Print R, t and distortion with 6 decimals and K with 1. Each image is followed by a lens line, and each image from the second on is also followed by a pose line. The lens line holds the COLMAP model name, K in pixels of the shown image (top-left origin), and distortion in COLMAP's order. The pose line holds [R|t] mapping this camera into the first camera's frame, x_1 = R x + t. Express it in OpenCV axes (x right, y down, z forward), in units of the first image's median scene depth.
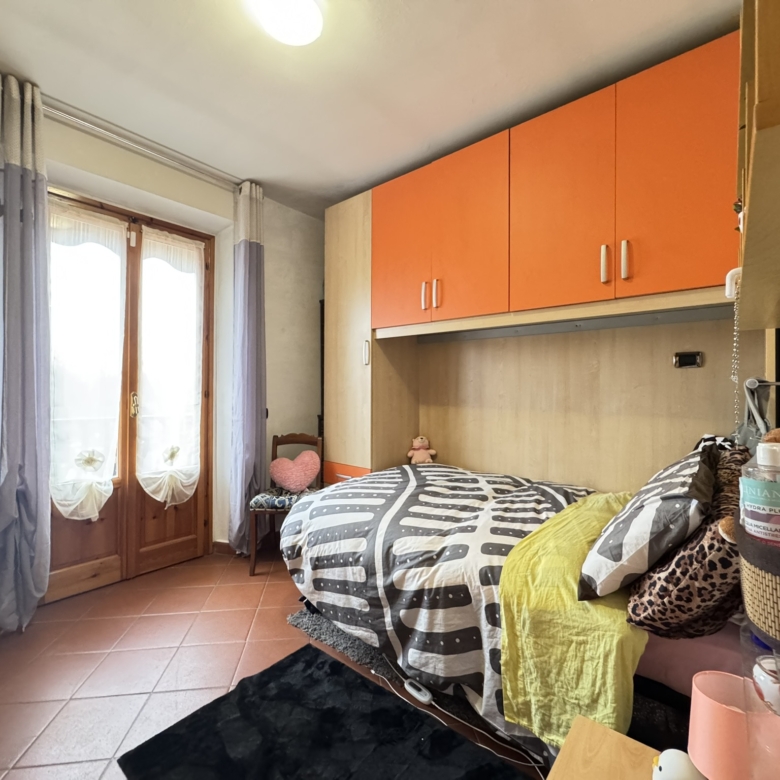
lens RADIAL K [[414.0, 0, 390.0], [0, 414.0, 390.0], [0, 0, 1]] dist [-0.003754, -0.000058]
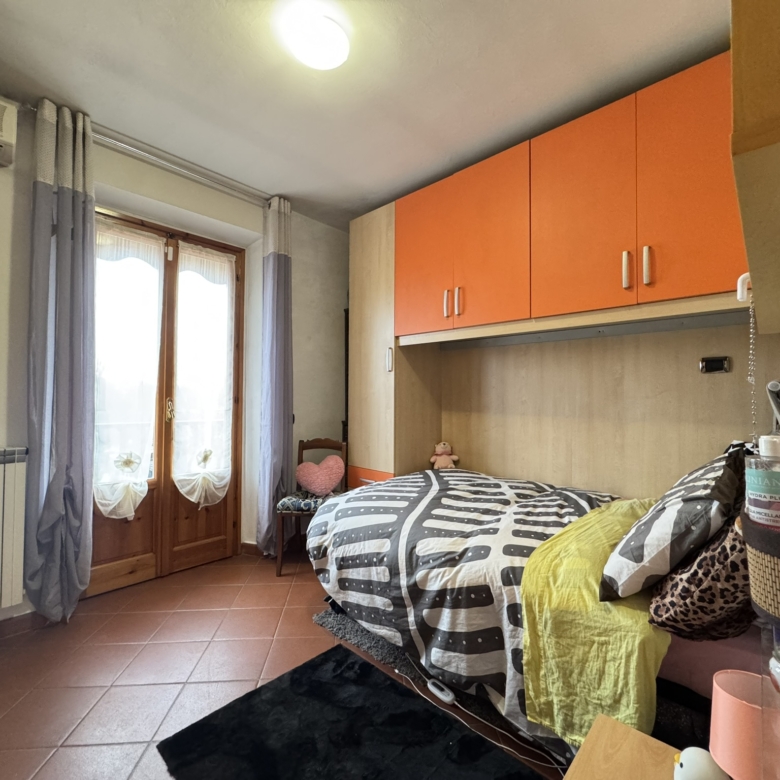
lens RADIAL K [[414.0, 0, 390.0], [0, 414.0, 390.0], [0, 0, 1]] dist [-0.003754, -0.000058]
pose [[0.998539, -0.000205, -0.054030, -0.001956], [-0.000881, 0.999798, -0.020067, 0.009462], [0.054023, 0.020085, 0.998338, -0.034798]]
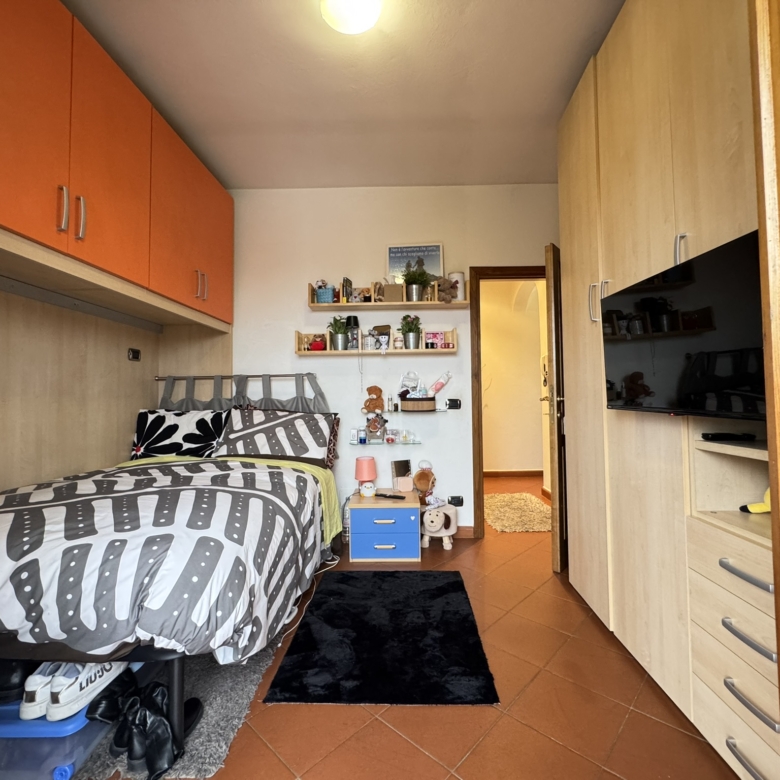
lens RADIAL K [[414.0, 0, 390.0], [0, 414.0, 390.0], [0, 0, 1]] dist [-0.003754, -0.000058]
pose [[-0.619320, 0.021164, 0.784854, -1.073034], [0.008119, 0.999756, -0.020553, 0.095803], [-0.785097, -0.006356, -0.619340, 1.513606]]
